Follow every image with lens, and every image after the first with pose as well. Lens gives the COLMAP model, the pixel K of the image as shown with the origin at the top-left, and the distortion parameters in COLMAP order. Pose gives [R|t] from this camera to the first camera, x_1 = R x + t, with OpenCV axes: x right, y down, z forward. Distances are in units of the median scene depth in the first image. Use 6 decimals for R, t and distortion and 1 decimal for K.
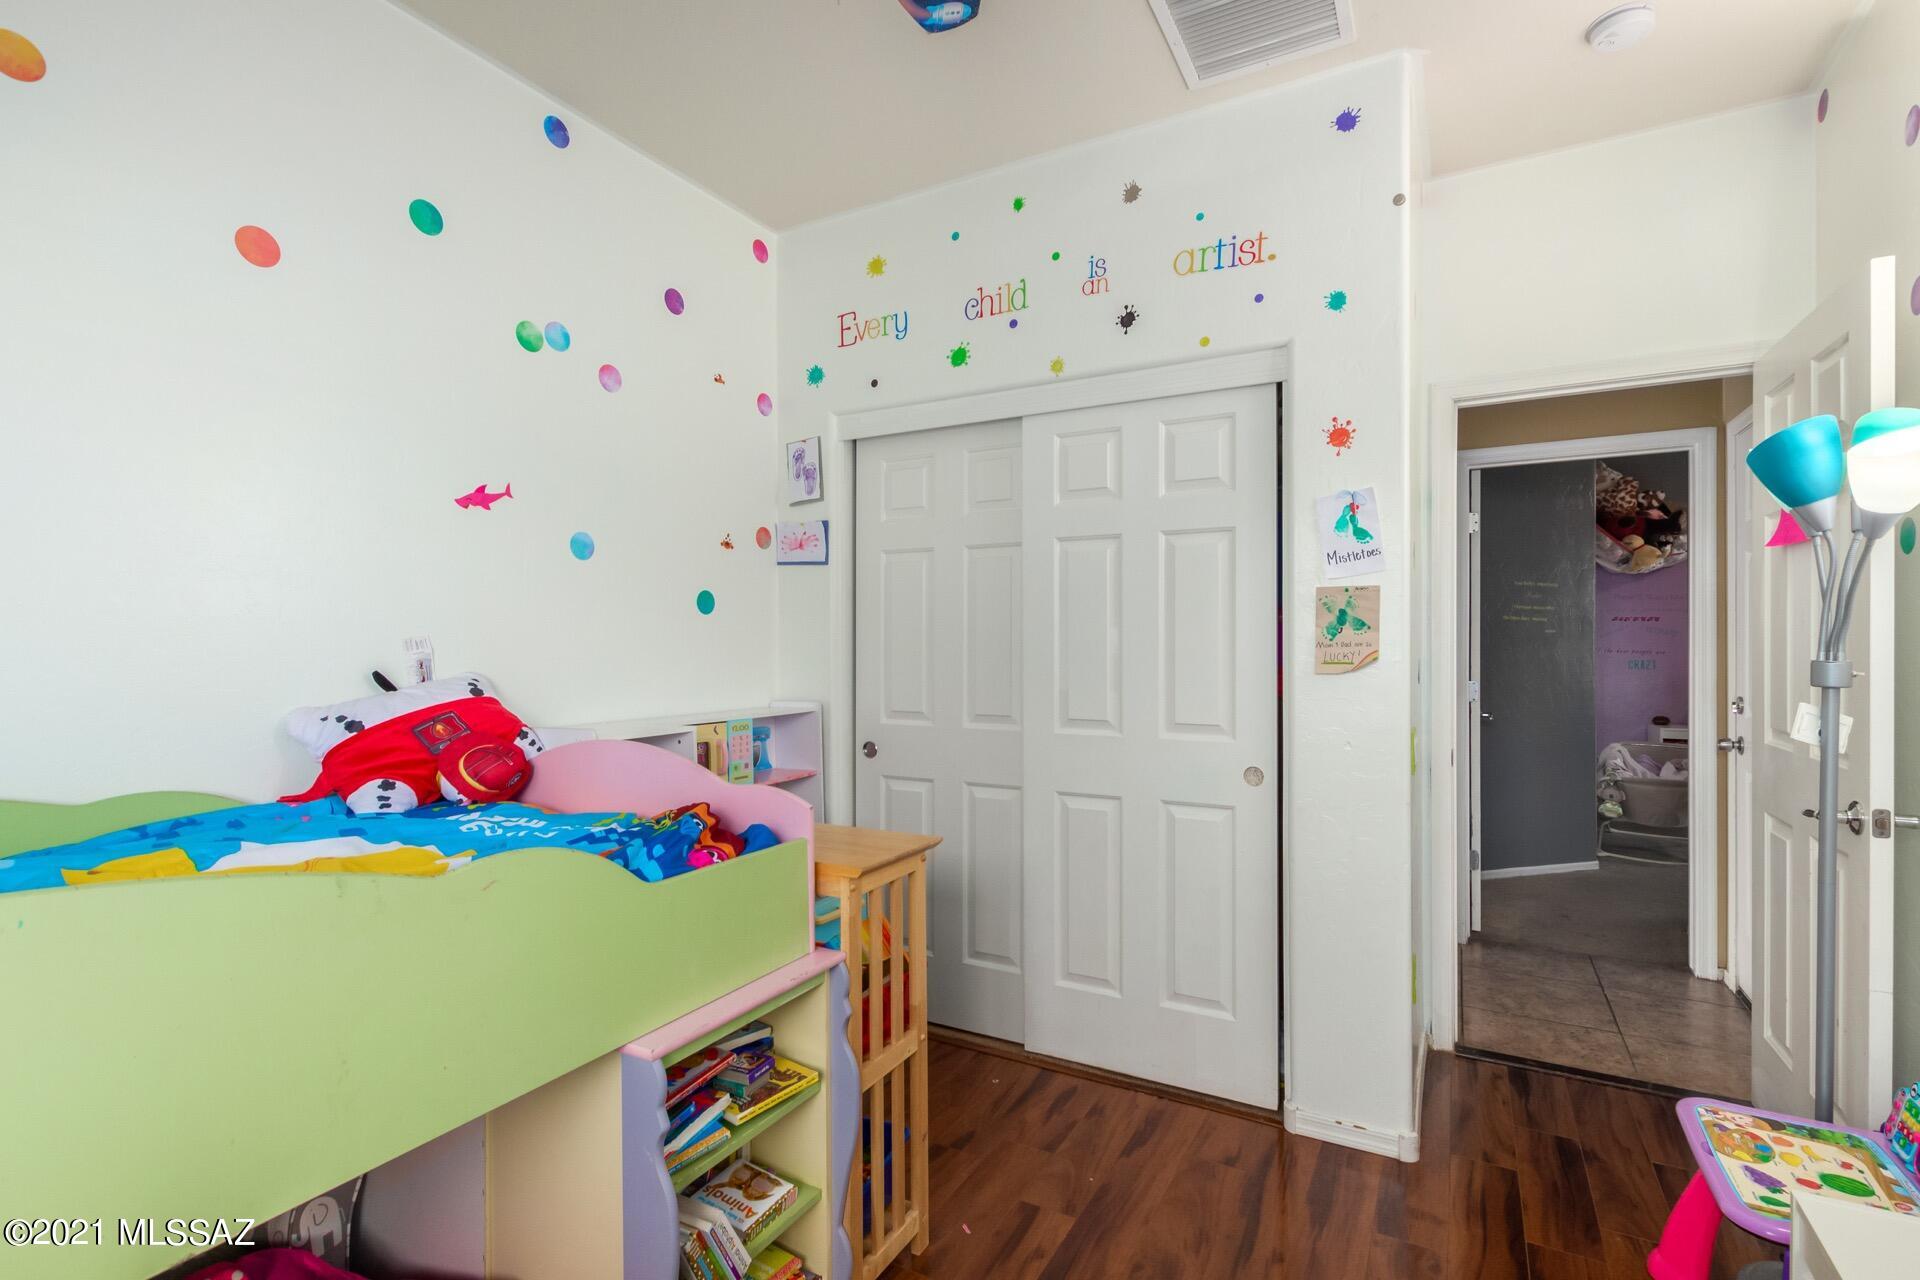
lens RADIAL K [[880.3, 0, 967.8], [0, 880.3, 646.6], [0, 0, 1]] dist [-0.004455, -0.000607]
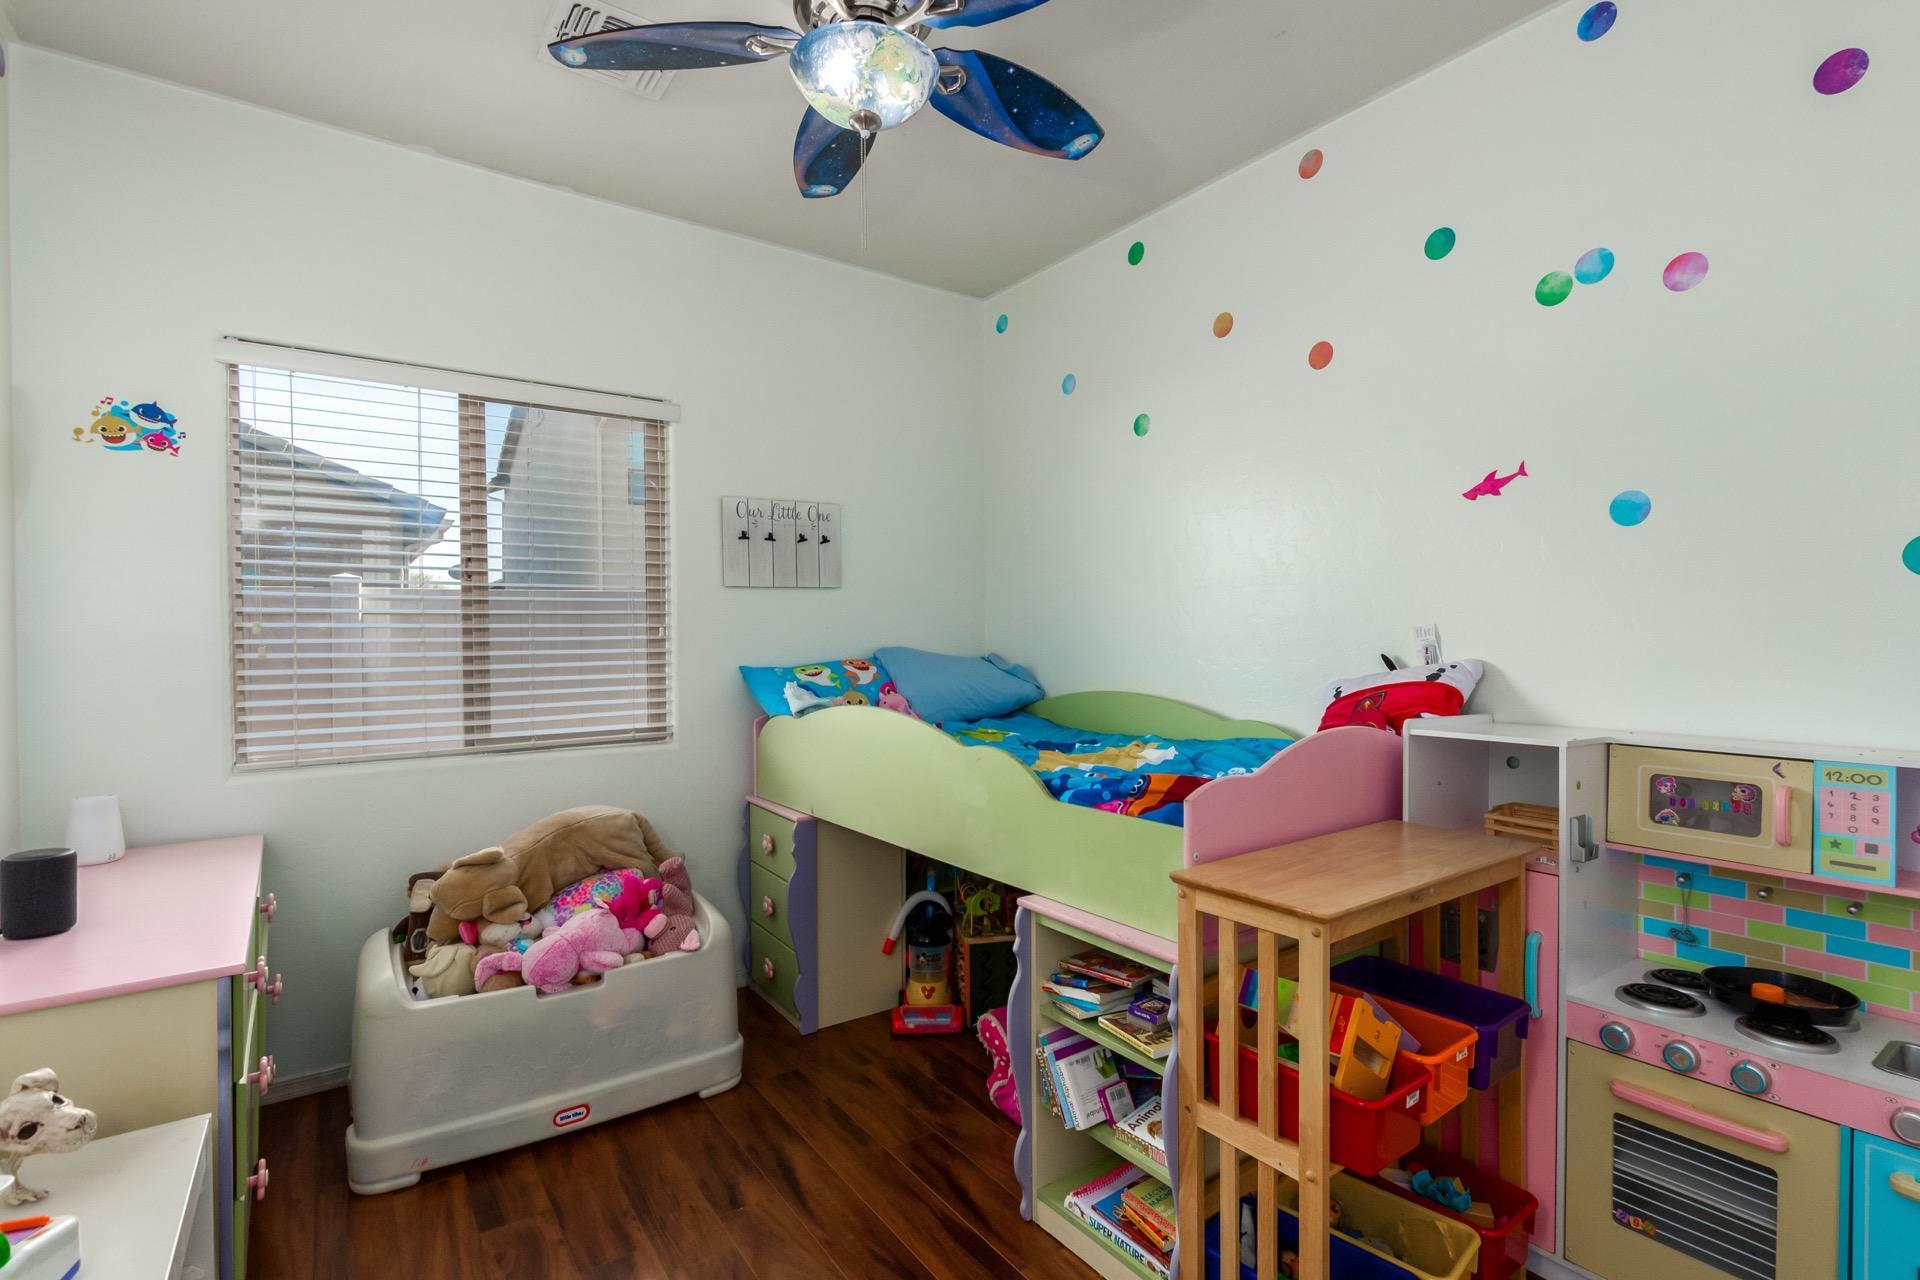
lens RADIAL K [[880.3, 0, 966.0], [0, 880.3, 640.8], [0, 0, 1]] dist [-0.004455, -0.000607]
pose [[-0.430196, 0.016580, -0.902583, 0.591779], [0.009387, 0.999859, 0.013893, -0.011255], [0.902687, -0.002496, -0.430291, 0.866356]]
